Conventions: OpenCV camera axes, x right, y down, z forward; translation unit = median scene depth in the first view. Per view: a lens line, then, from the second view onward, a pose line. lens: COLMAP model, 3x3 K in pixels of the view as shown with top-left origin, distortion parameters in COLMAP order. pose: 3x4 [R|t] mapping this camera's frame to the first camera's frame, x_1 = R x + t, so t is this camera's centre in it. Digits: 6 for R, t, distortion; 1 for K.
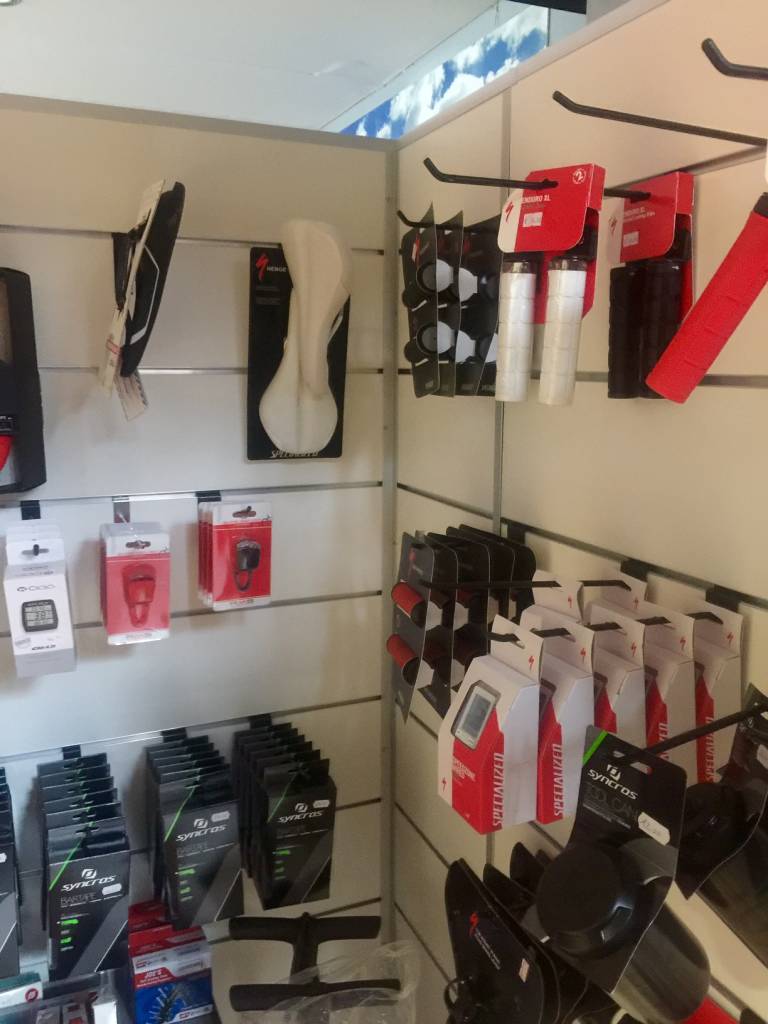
lens RADIAL K [[877.4, 0, 383.5], [0, 877.4, 512.6], [0, 0, 1]] dist [-0.008405, -0.005327]
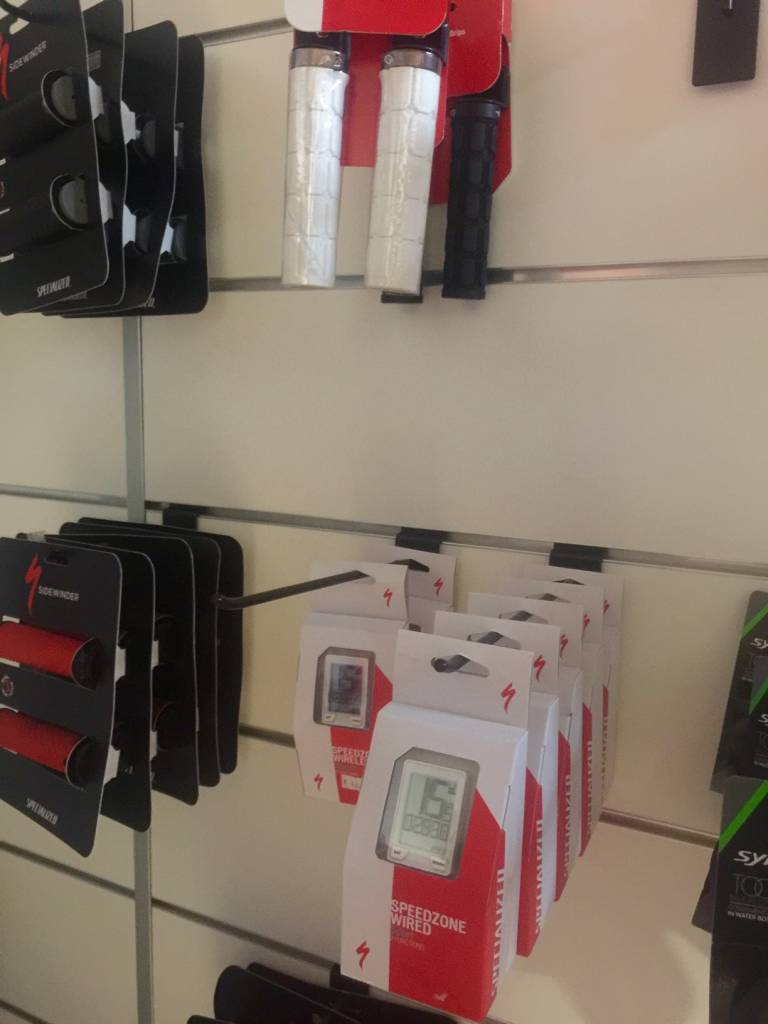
lens RADIAL K [[877.4, 0, 383.0], [0, 877.4, 509.8], [0, 0, 1]] dist [-0.008405, -0.005327]
pose [[0.774682, -0.083826, 0.626771, -0.213246], [0.092881, 0.995508, 0.018342, 0.023659], [-0.625493, 0.044006, 0.778988, 0.495399]]
